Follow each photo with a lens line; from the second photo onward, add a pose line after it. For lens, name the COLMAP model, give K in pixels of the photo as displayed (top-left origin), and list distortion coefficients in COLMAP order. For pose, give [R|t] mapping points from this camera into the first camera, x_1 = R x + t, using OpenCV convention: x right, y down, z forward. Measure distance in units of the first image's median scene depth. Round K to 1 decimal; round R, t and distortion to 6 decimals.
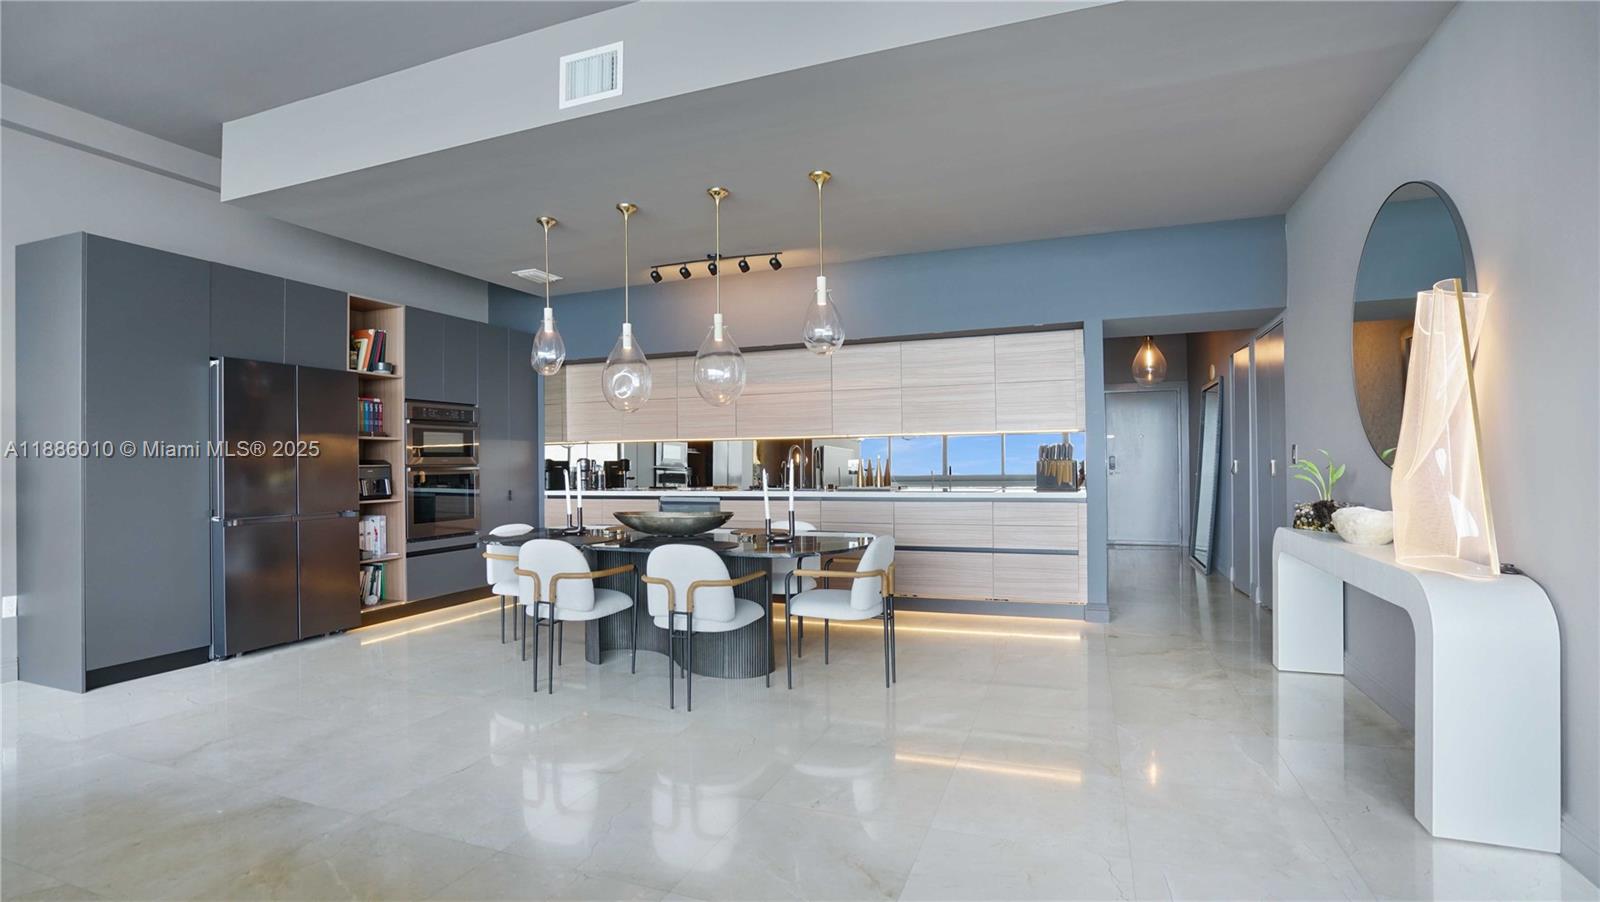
lens RADIAL K [[751.2, 0, 803.2], [0, 751.2, 449.9], [0, 0, 1]] dist [-0.033141, 0.000864]
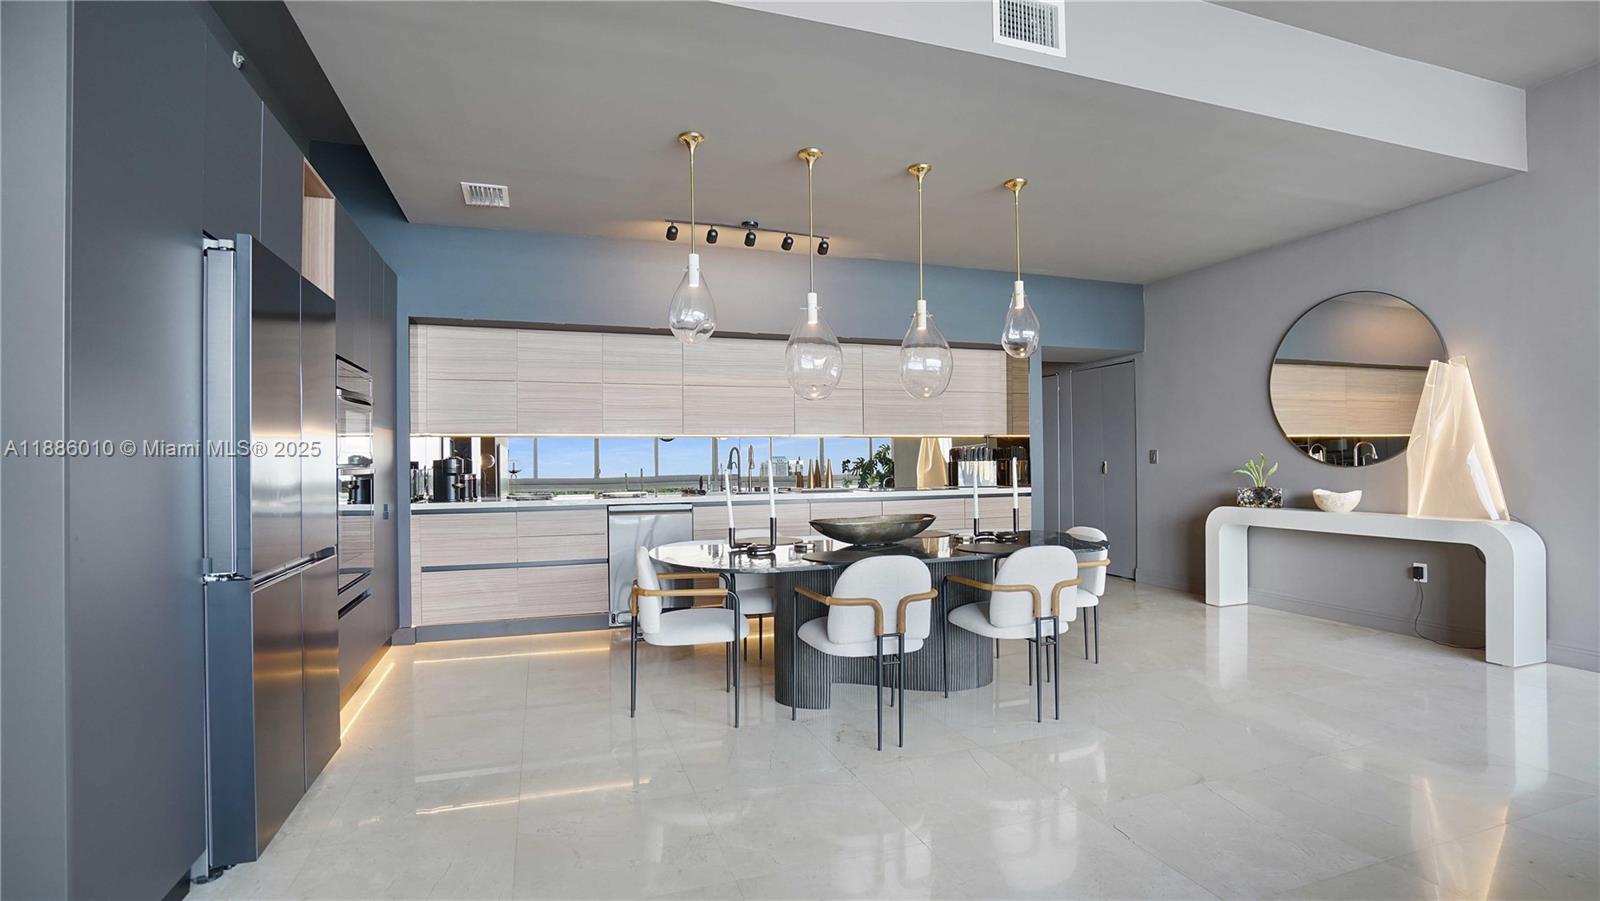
lens RADIAL K [[751.1, 0, 808.5], [0, 751.1, 462.9], [0, 0, 1]] dist [-0.015714, 0.000178]
pose [[0.744867, 0.002296, 0.667209, -0.734313], [-0.010218, 0.999916, 0.007967, 0.011175], [-0.667135, -0.012752, 0.744828, 0.349410]]
